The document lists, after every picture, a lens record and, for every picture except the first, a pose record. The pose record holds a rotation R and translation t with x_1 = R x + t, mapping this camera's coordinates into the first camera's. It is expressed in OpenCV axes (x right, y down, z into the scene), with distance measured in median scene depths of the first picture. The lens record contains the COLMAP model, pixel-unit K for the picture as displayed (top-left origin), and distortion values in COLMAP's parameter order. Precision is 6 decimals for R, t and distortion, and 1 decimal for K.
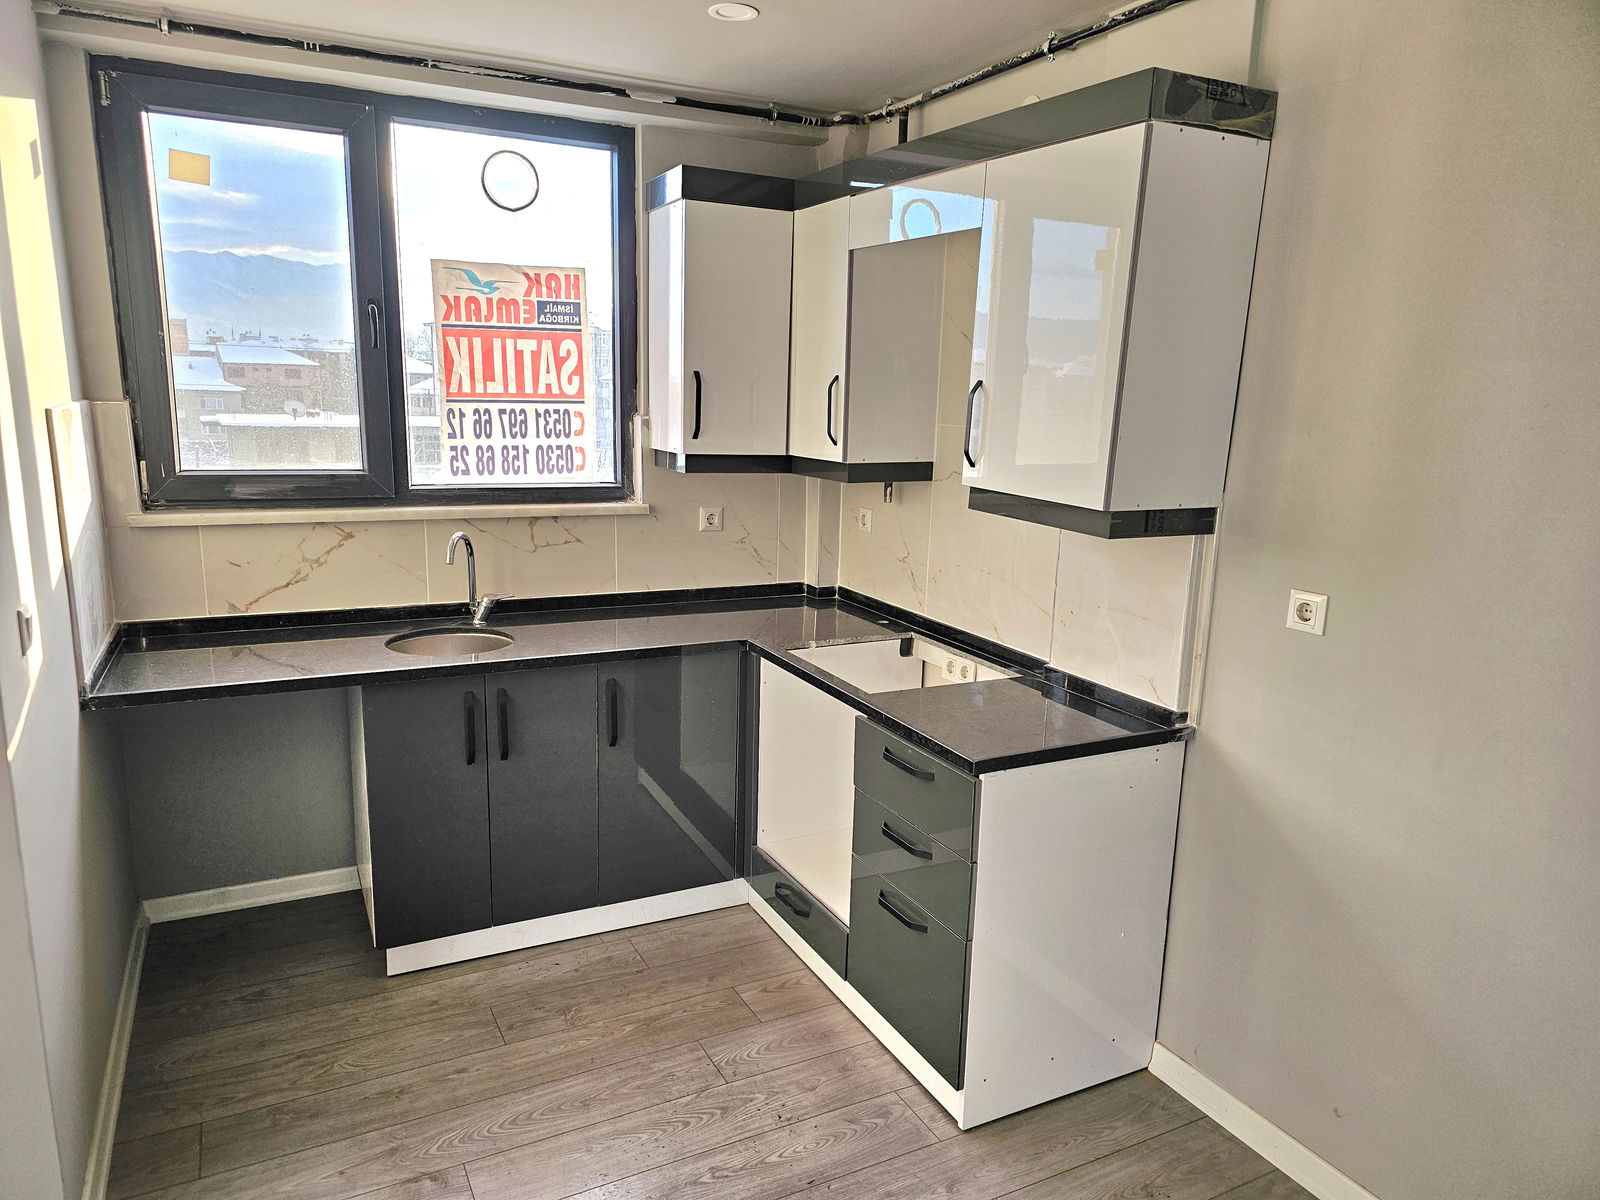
lens RADIAL K [[1073.0, 0, 798.9], [0, 1073.0, 623.6], [0, 0, 1]] dist [0.013069, -0.005598]
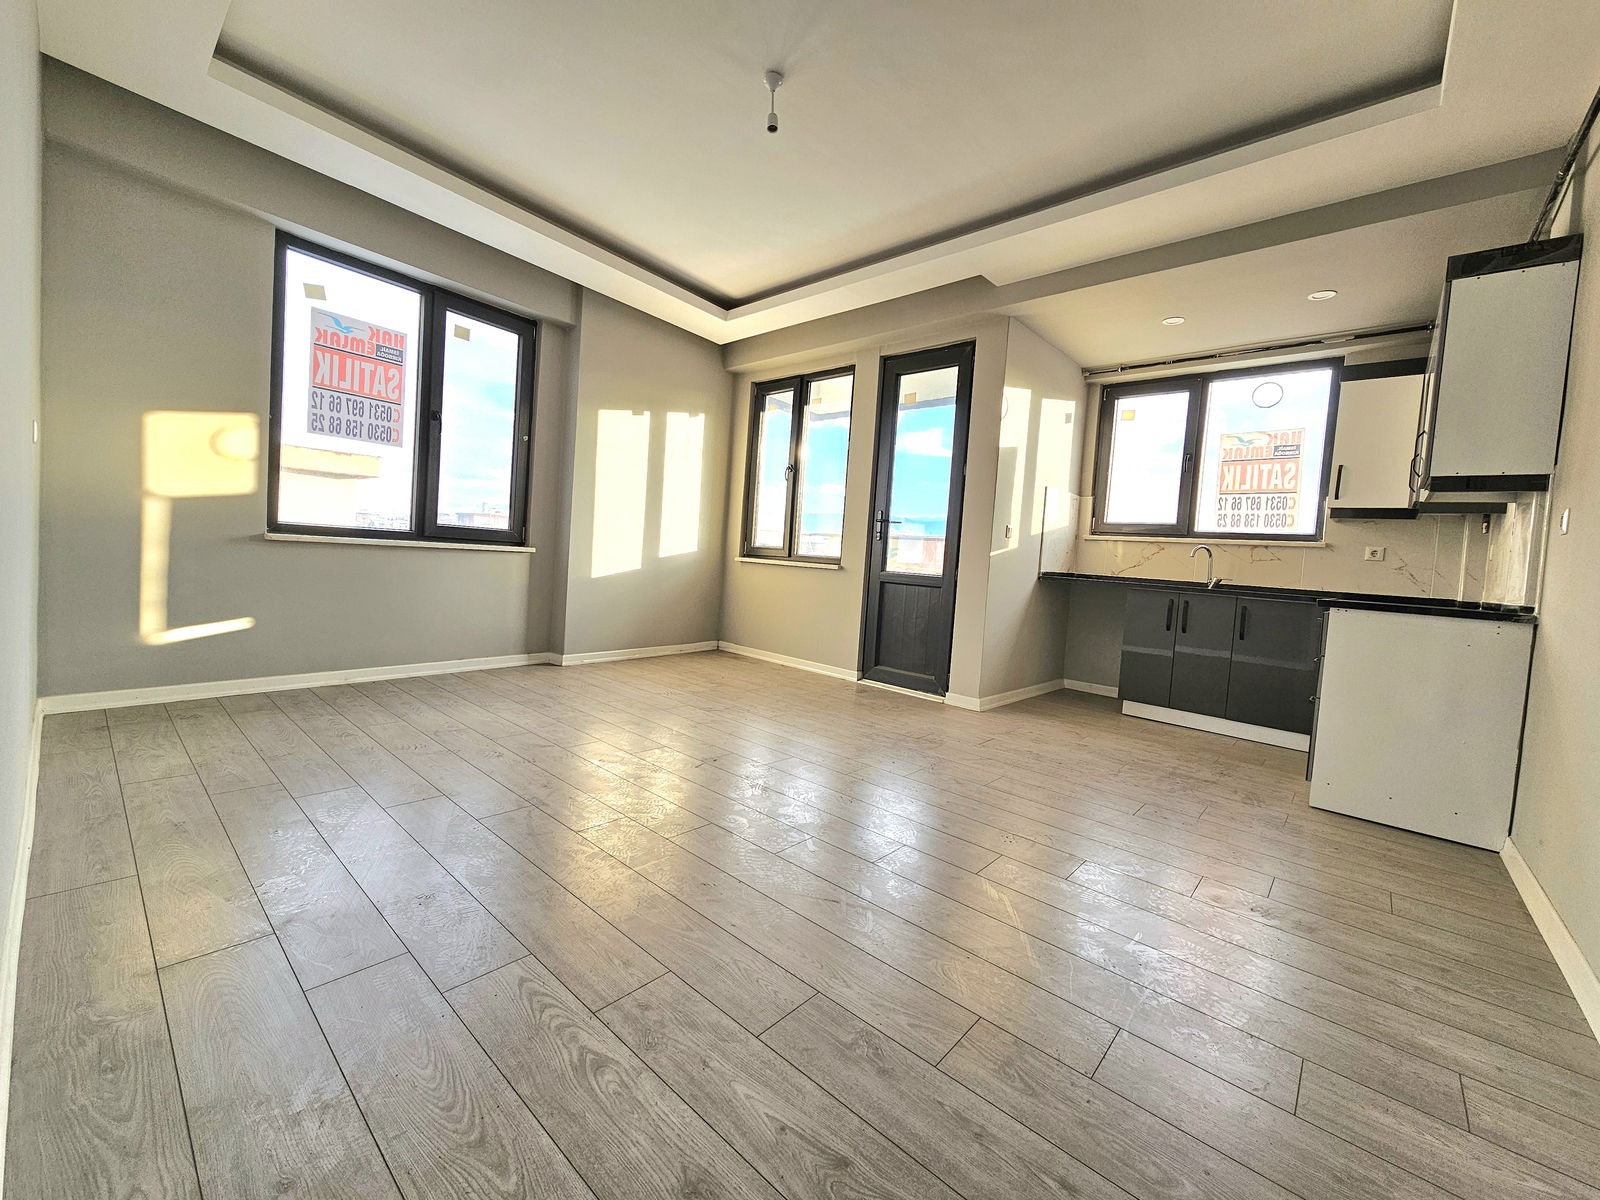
lens RADIAL K [[653.3, 0, 796.7], [0, 653.3, 590.3], [0, 0, 1]] dist [-0.002381, 0.001553]
pose [[0.355791, 0.045533, -0.933456, 0.644088], [-0.257742, 0.964858, -0.051174, 0.286420], [0.898322, 0.258798, 0.355024, -0.232141]]
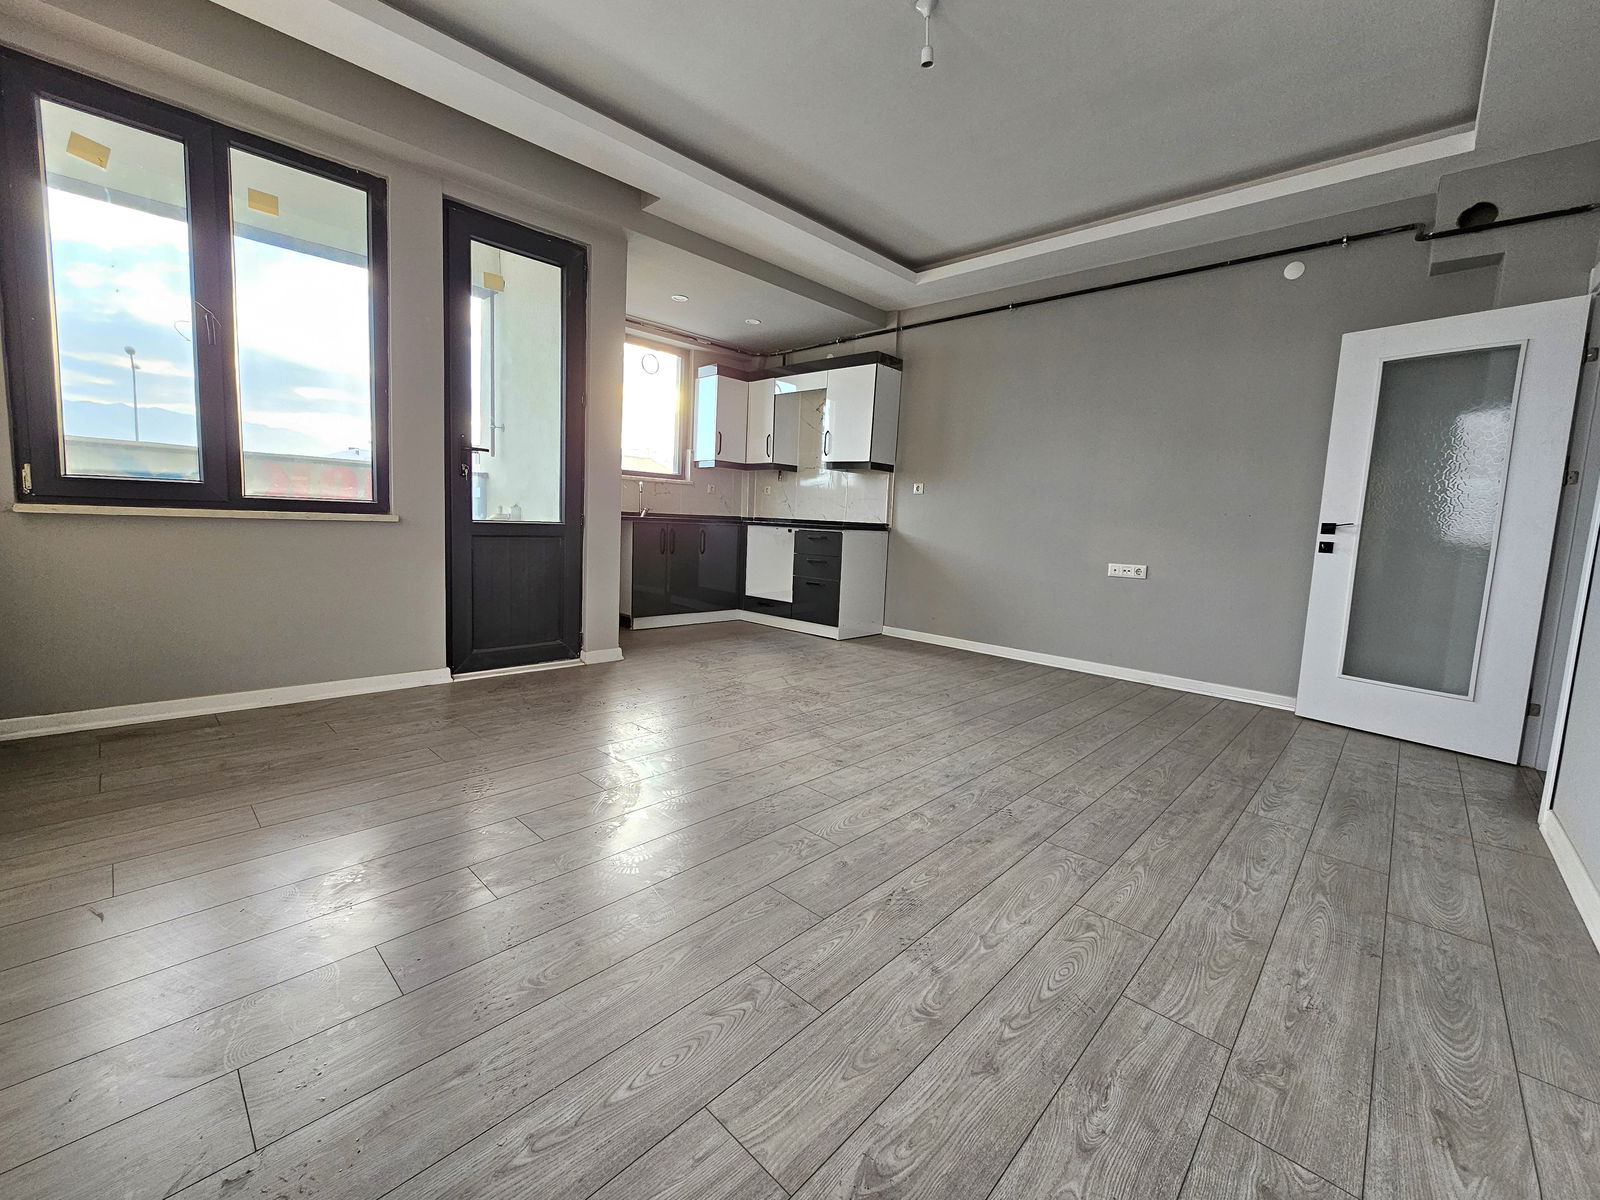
lens RADIAL K [[653.3, 0, 816.1], [0, 653.3, 571.6], [0, 0, 1]] dist [-0.002381, 0.001553]
pose [[0.940490, -0.015155, 0.339483, -0.446312], [0.057938, 0.991529, -0.116247, 0.354595], [-0.334846, 0.128998, 0.933401, -0.679337]]
